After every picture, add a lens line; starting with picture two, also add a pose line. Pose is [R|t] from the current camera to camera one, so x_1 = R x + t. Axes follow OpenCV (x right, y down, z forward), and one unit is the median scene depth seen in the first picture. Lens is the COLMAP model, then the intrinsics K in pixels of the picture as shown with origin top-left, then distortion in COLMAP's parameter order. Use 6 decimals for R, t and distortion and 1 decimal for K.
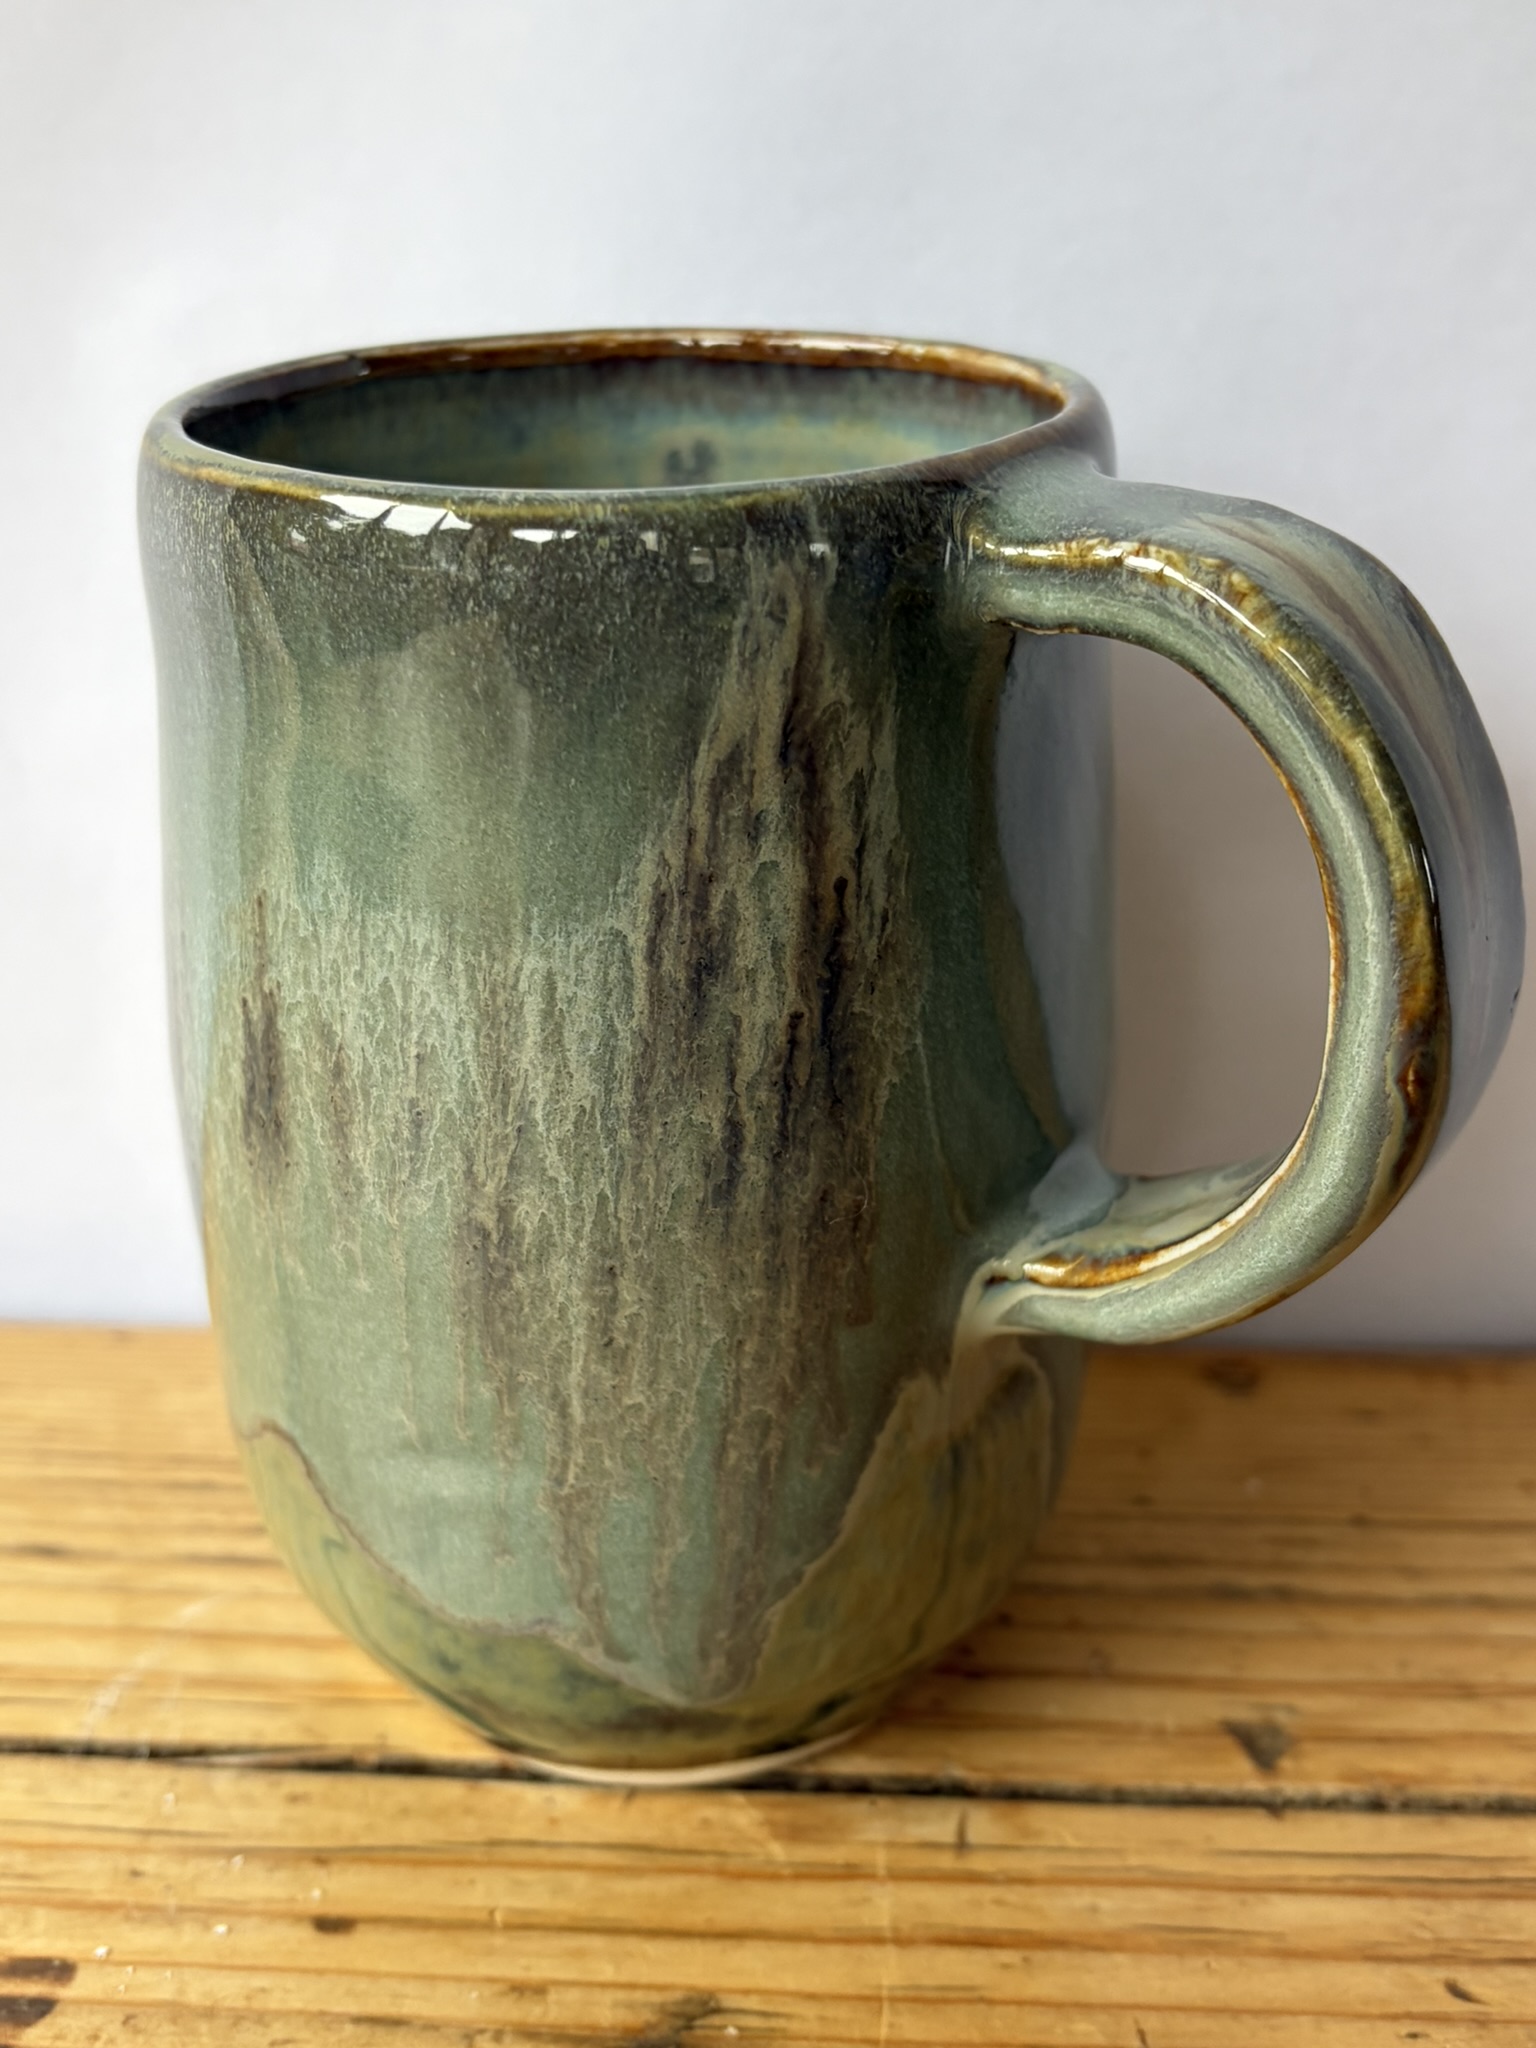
lens RADIAL K [[2467.9, 0, 785.4], [0, 2467.9, 1022.9], [0, 0, 1]] dist [-0.035686, 0.000000]
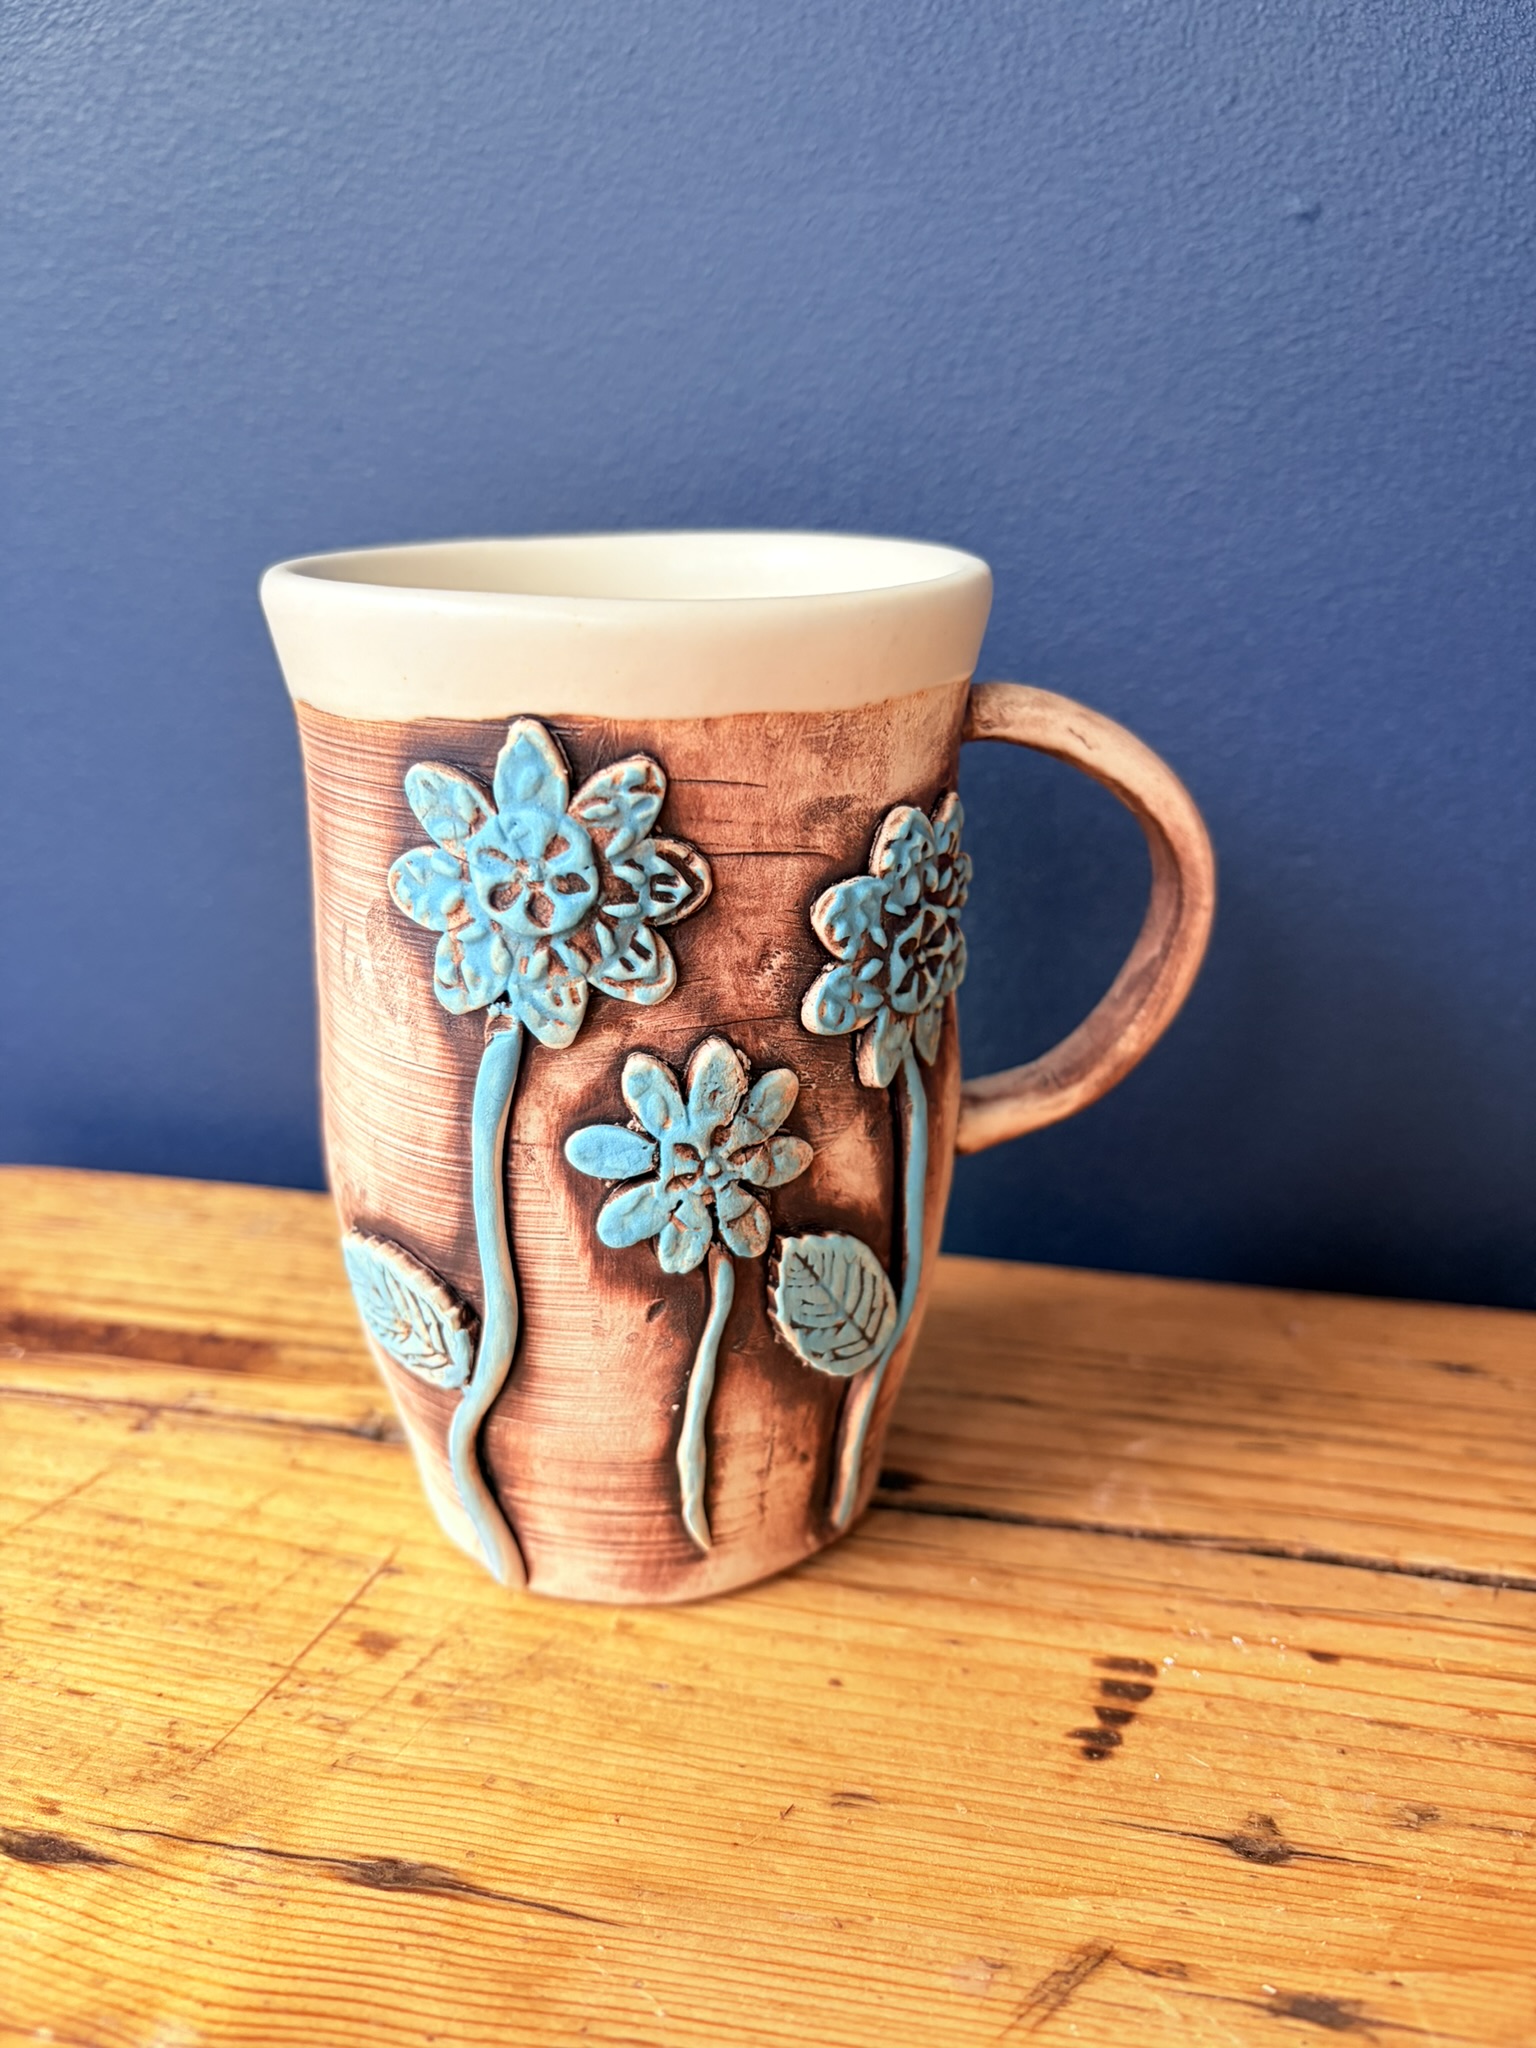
lens RADIAL K [[1616.8, 0, 776.5], [0, 1616.8, 1027.4], [0, 0, 1]] dist [0.006743, -0.024448]
pose [[0.989710, 0.060650, -0.129600, -0.409876], [-0.071179, 0.994392, -0.078215, 0.094400], [0.124129, 0.086635, 0.988477, -0.025609]]
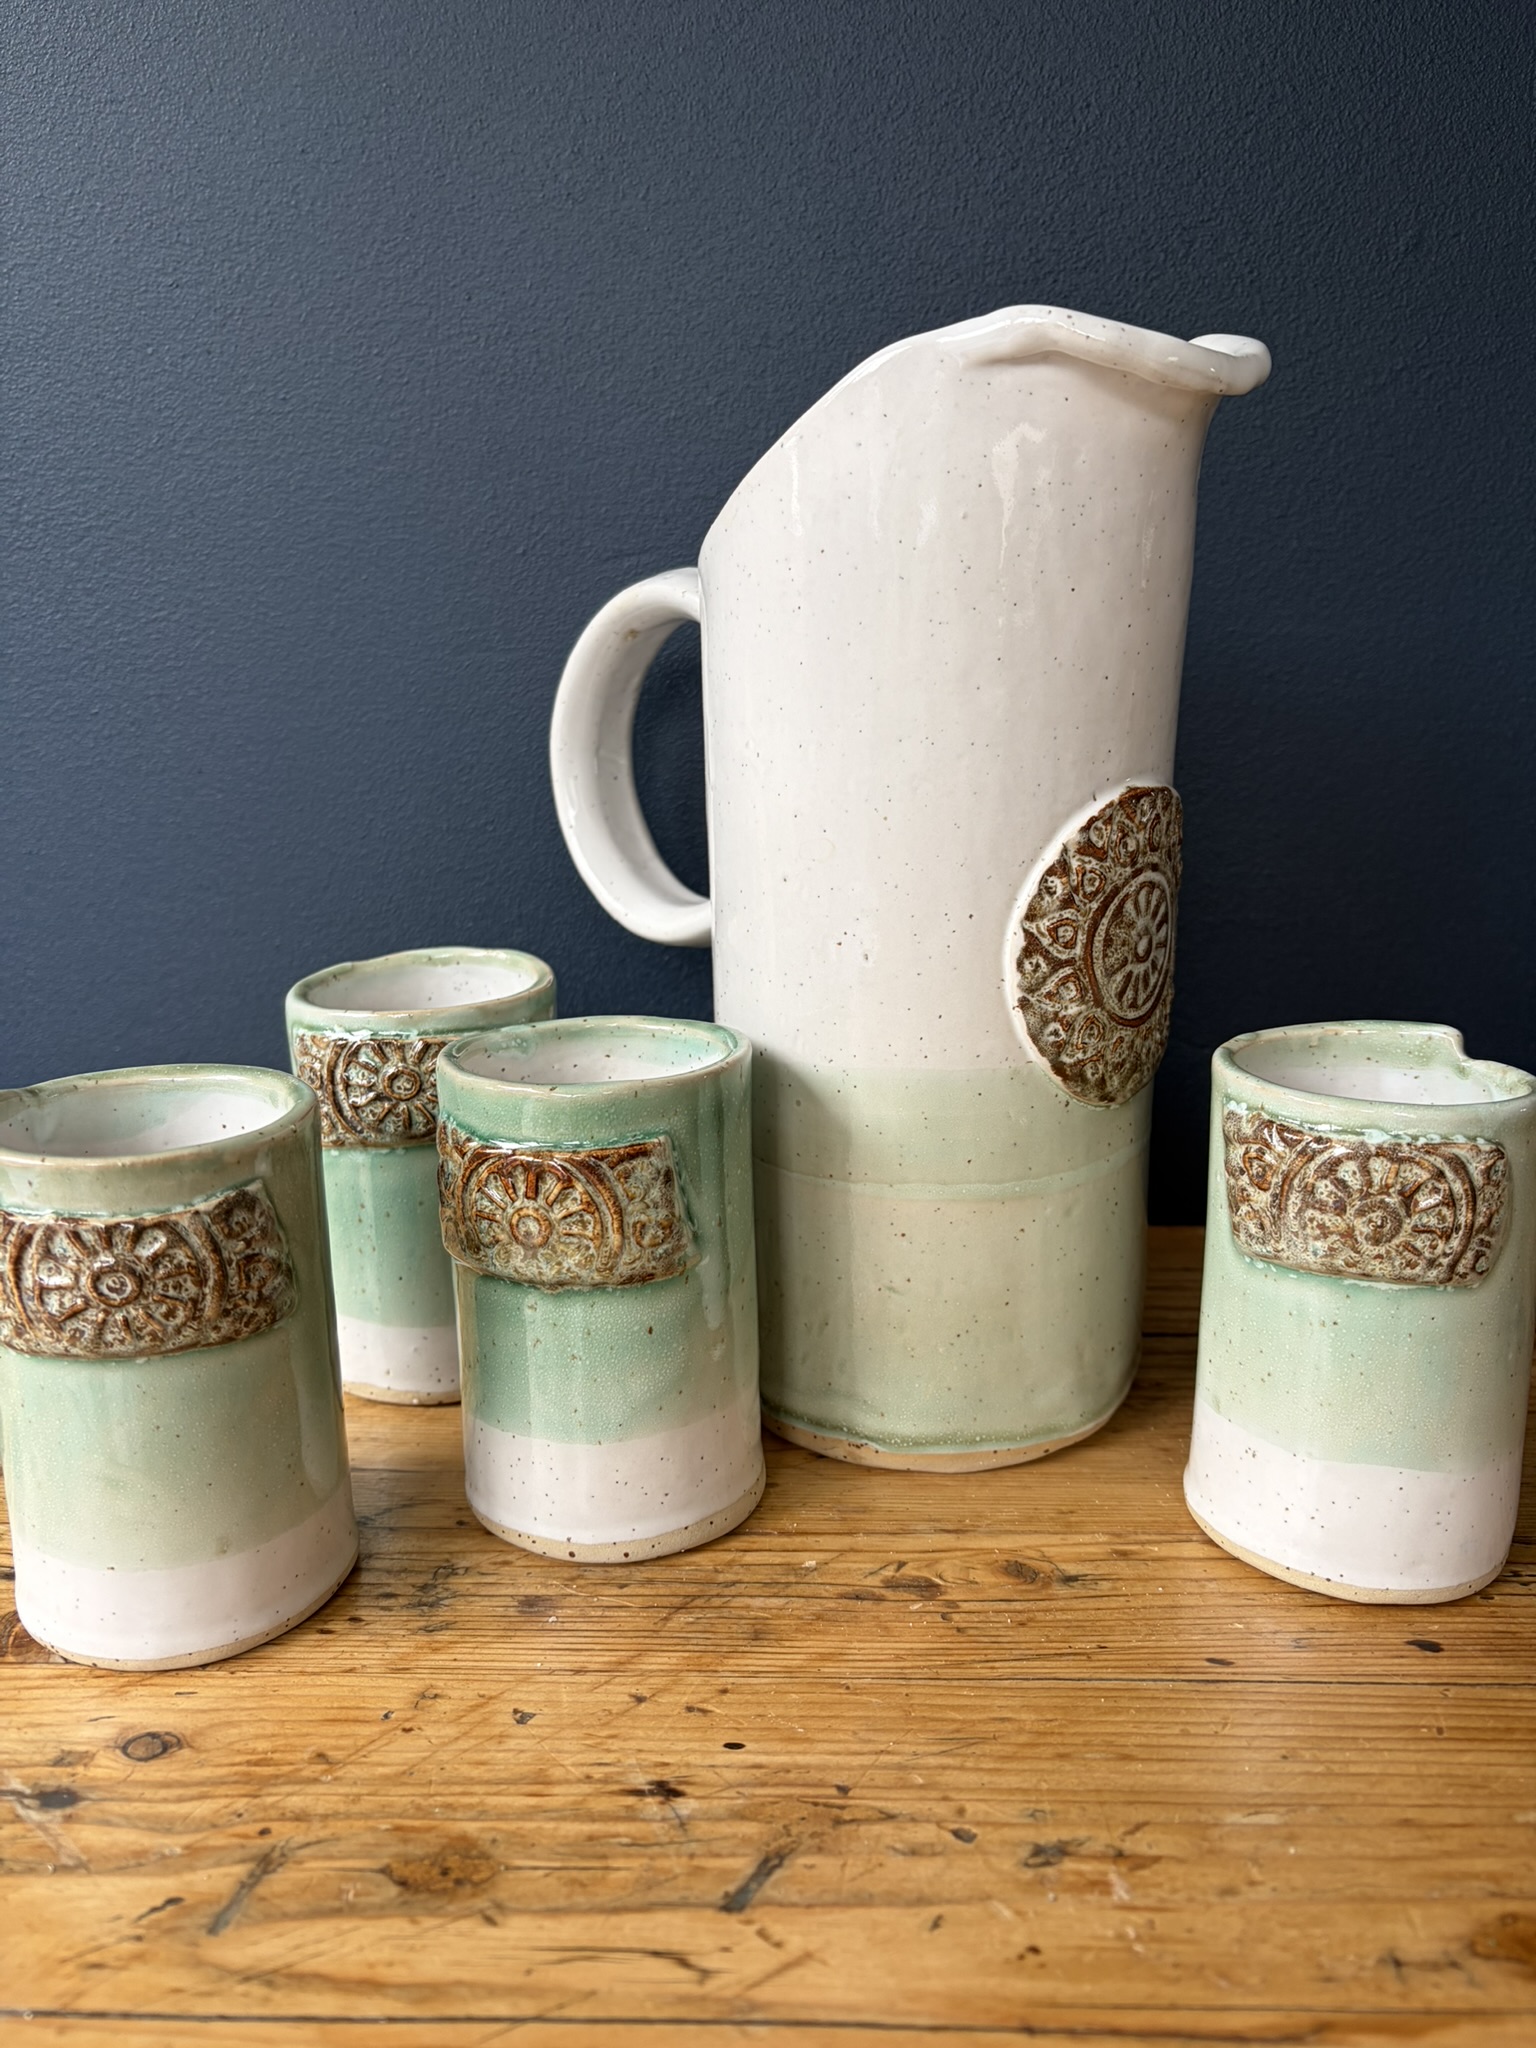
lens RADIAL K [[1616.8, 0, 778.5], [0, 1616.8, 1029.7], [0, 0, 1]] dist [0.006743, -0.024448]
pose [[0.999160, -0.007694, 0.040261, -0.229818], [0.013846, 0.987843, -0.154836, 0.267981], [-0.038580, 0.155263, 0.987120, -1.113921]]
